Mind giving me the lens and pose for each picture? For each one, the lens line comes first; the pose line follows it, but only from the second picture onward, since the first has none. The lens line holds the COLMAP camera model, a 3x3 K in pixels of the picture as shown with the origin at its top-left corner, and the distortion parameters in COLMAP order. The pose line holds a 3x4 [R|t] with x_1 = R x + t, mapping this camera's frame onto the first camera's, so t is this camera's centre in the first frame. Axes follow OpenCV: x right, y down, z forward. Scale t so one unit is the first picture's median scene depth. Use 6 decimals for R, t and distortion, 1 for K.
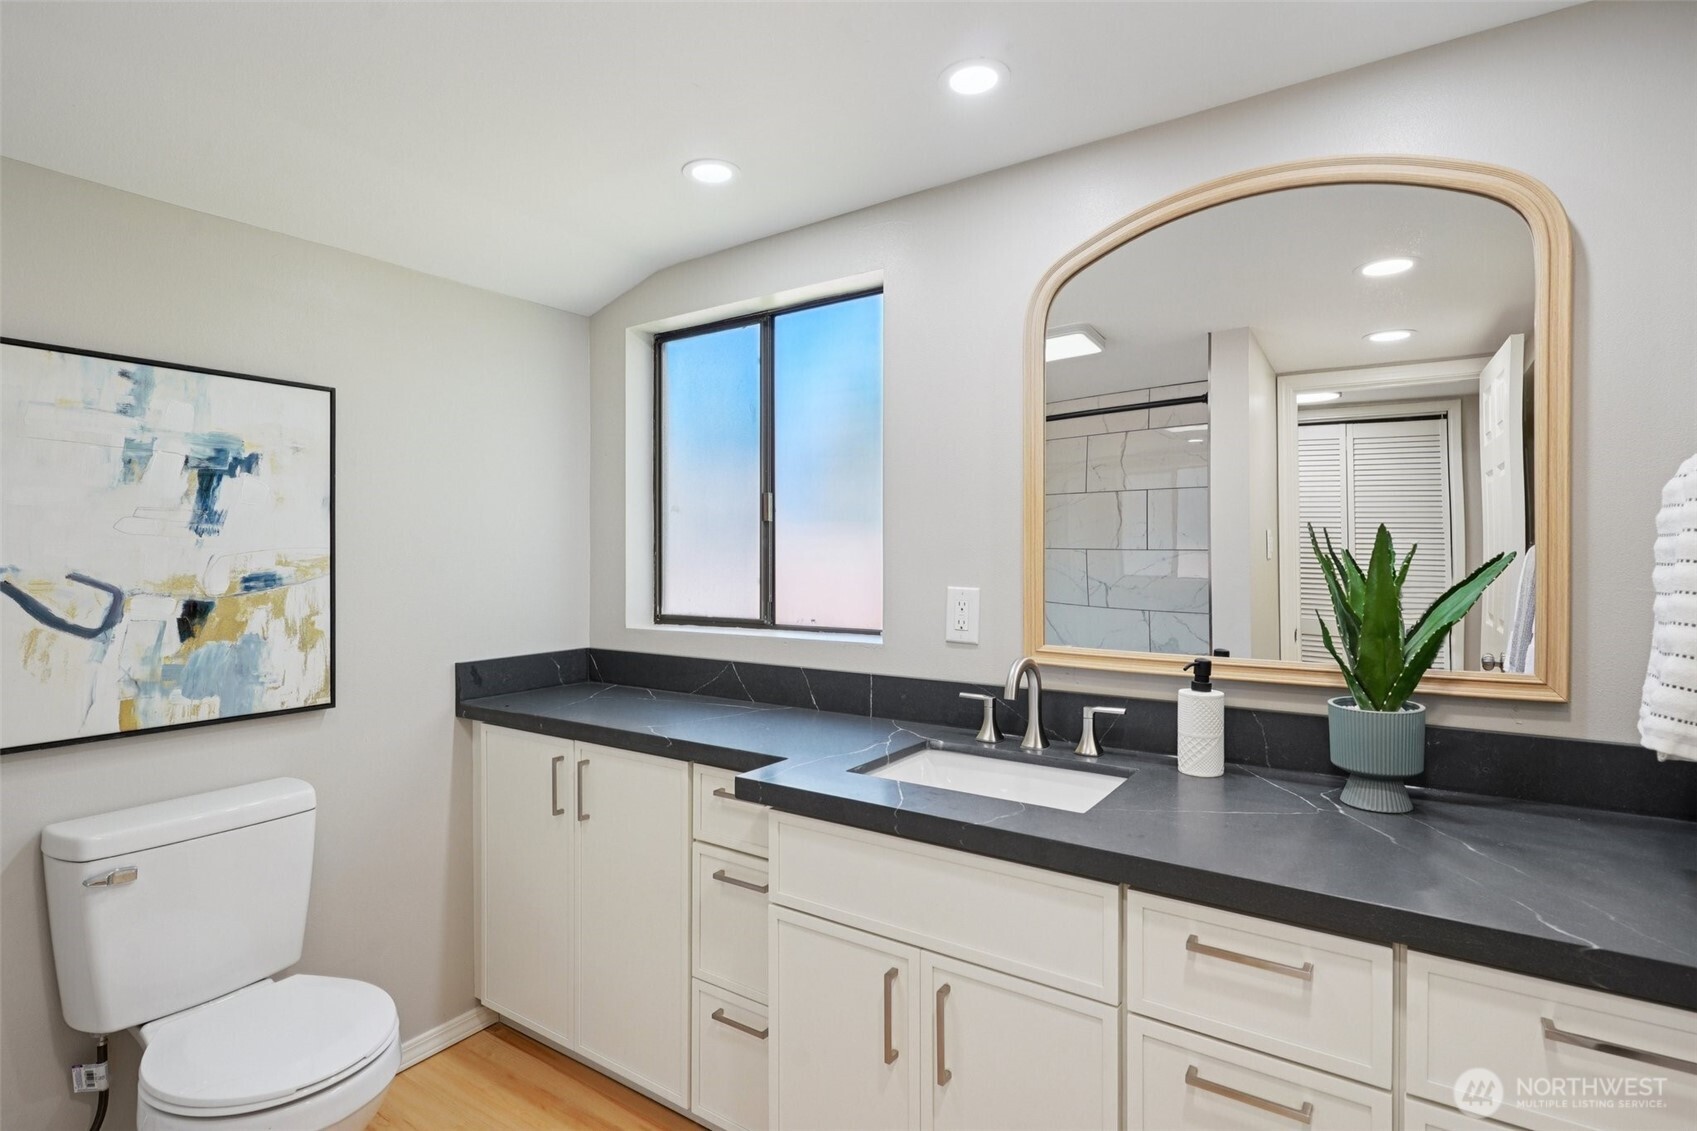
lens RADIAL K [[864.5, 0, 849.0], [0, 864.5, 557.0], [0, 0, 1]] dist [-0.005578, 0.000916]
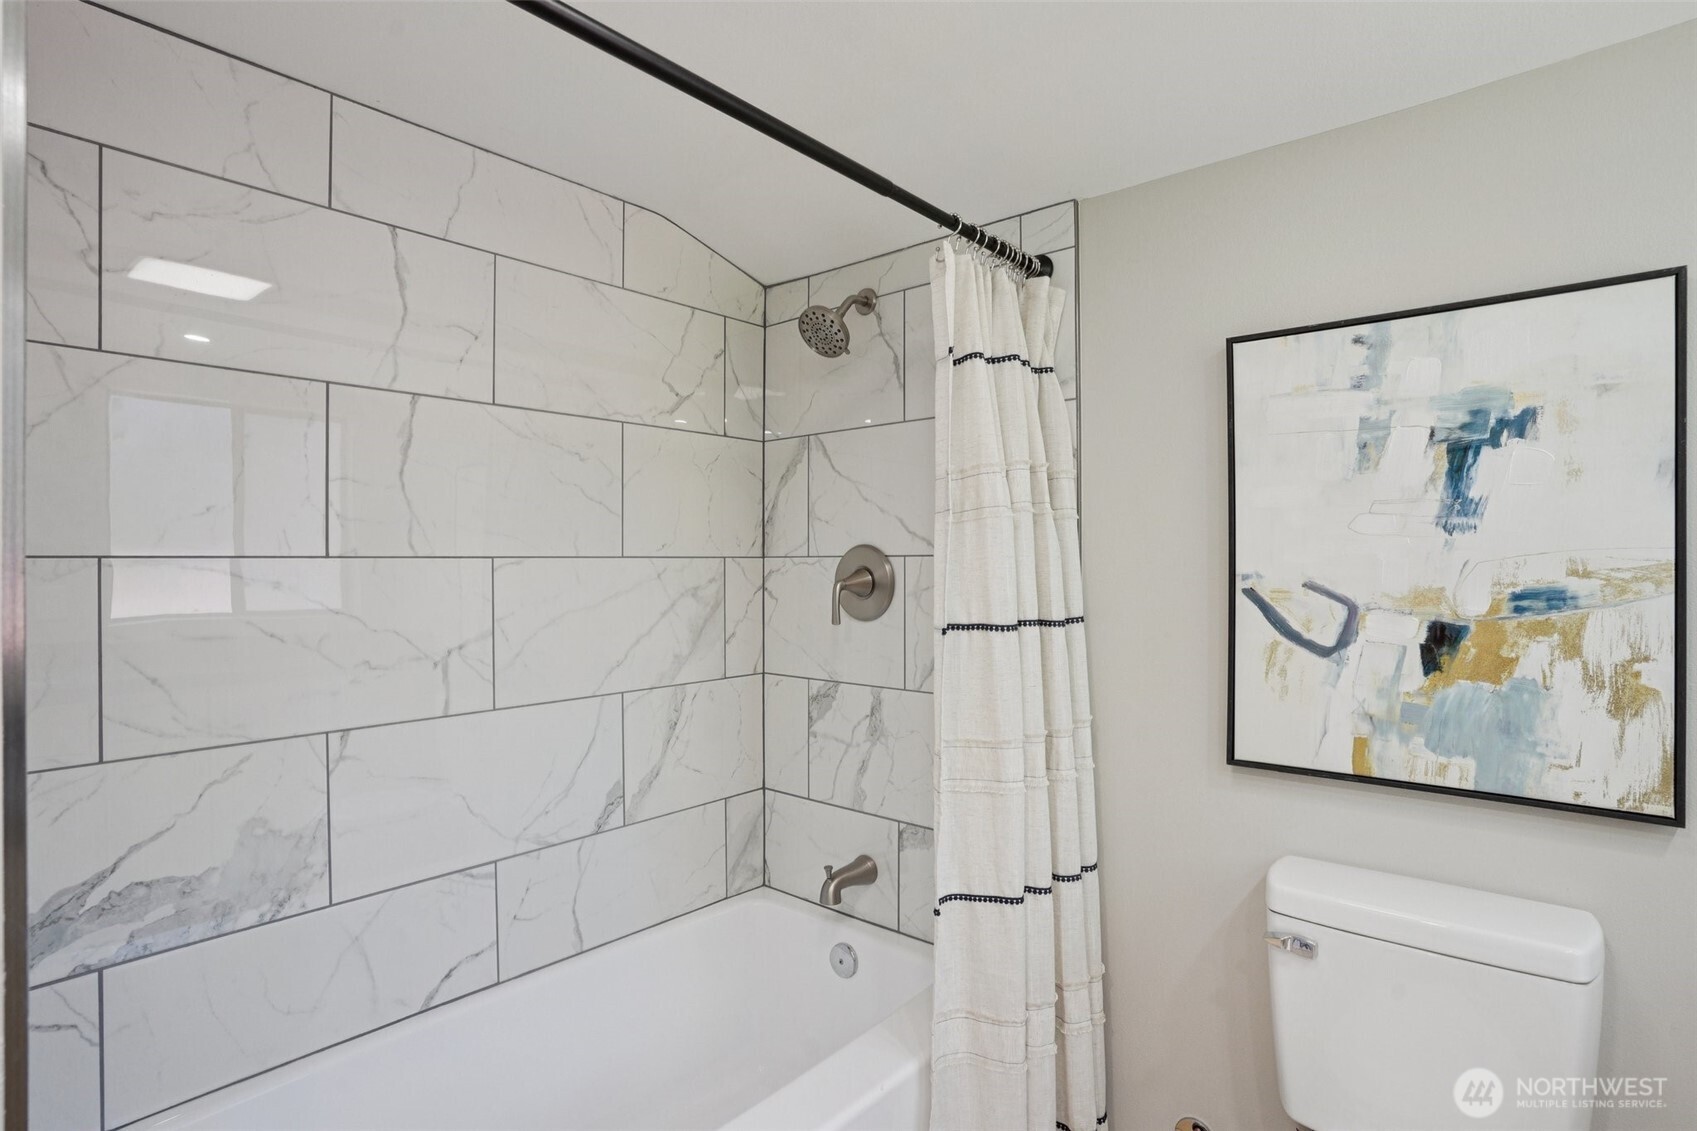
lens RADIAL K [[864.5, 0, 848.4], [0, 864.5, 571.3], [0, 0, 1]] dist [-0.005578, 0.000916]
pose [[-0.088255, 0.006900, -0.996074, 0.020190], [-0.004366, 0.999964, 0.007314, 0.003813], [0.996088, 0.004995, -0.088221, 0.557991]]
